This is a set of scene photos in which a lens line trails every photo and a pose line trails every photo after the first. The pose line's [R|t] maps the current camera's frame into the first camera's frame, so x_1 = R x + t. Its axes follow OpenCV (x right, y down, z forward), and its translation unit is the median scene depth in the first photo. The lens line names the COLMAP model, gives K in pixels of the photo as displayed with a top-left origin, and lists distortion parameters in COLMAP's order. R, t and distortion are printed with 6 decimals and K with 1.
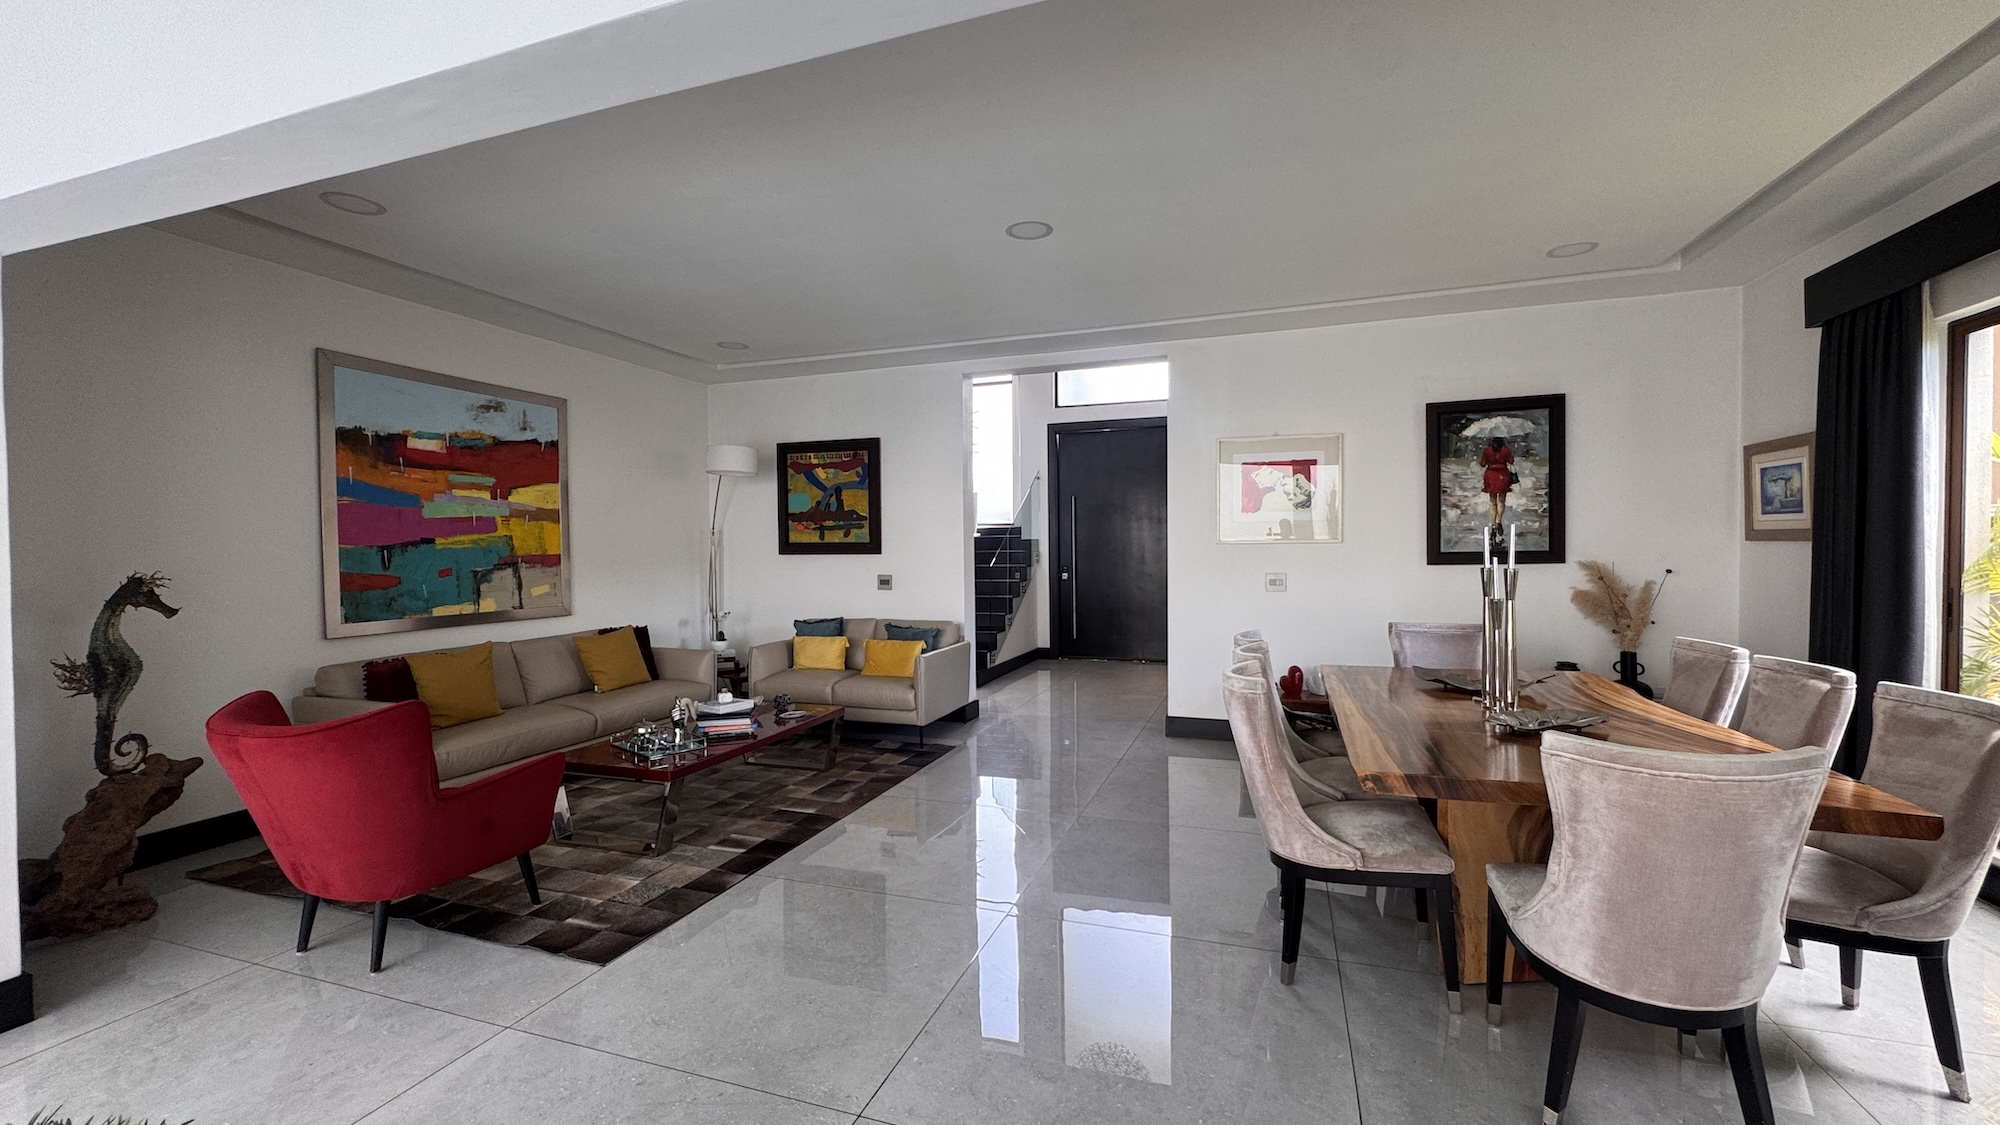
lens RADIAL K [[790.1, 0, 1006.0], [0, 790.1, 563.9], [0, 0, 1]] dist [-0.004312, -0.001000]
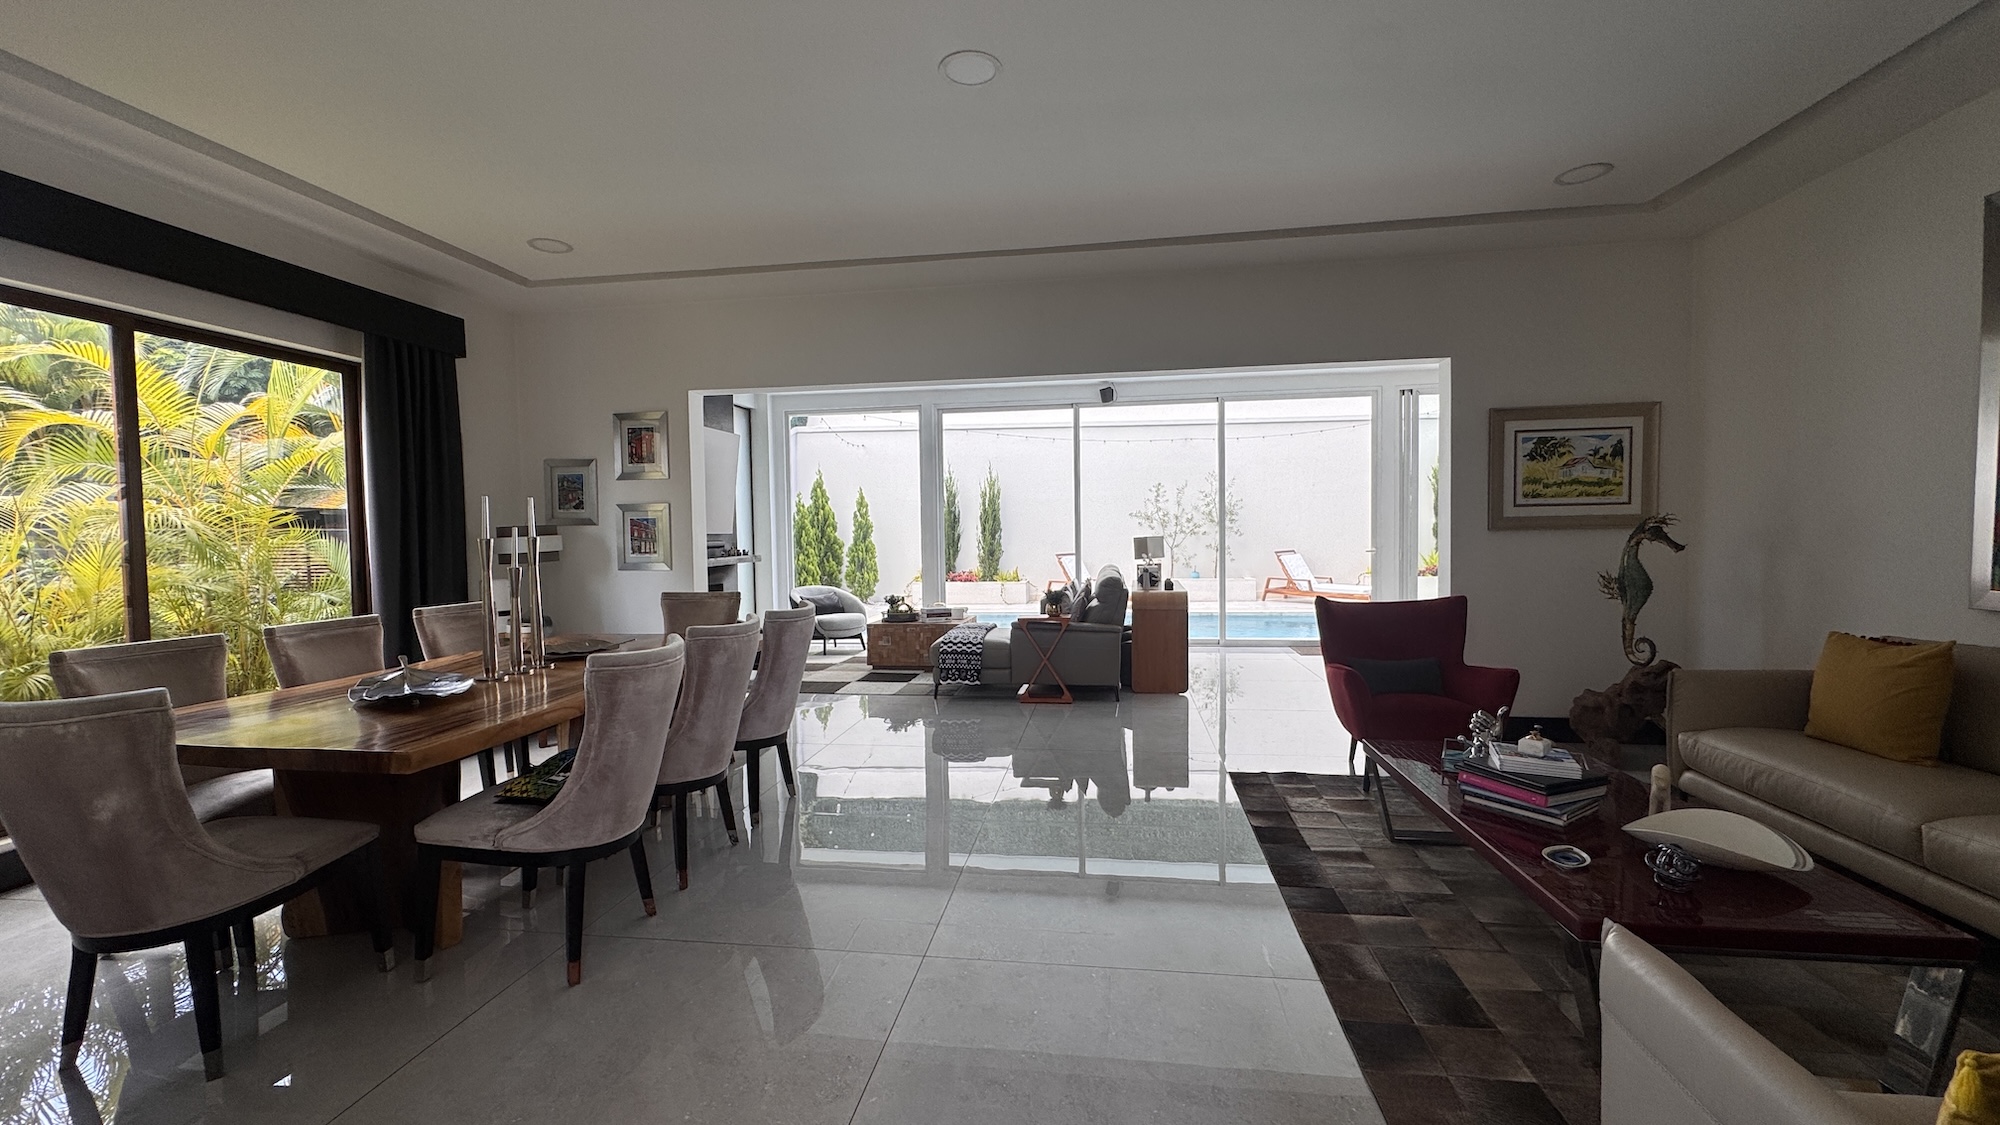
lens RADIAL K [[790.1, 0, 1000.4], [0, 790.1, 561.6], [0, 0, 1]] dist [-0.004312, -0.001000]
pose [[-0.979115, 0.031468, -0.200858, 0.188394], [0.019945, 0.998050, 0.059139, -0.007765], [0.202328, 0.053898, -0.977834, 2.053867]]
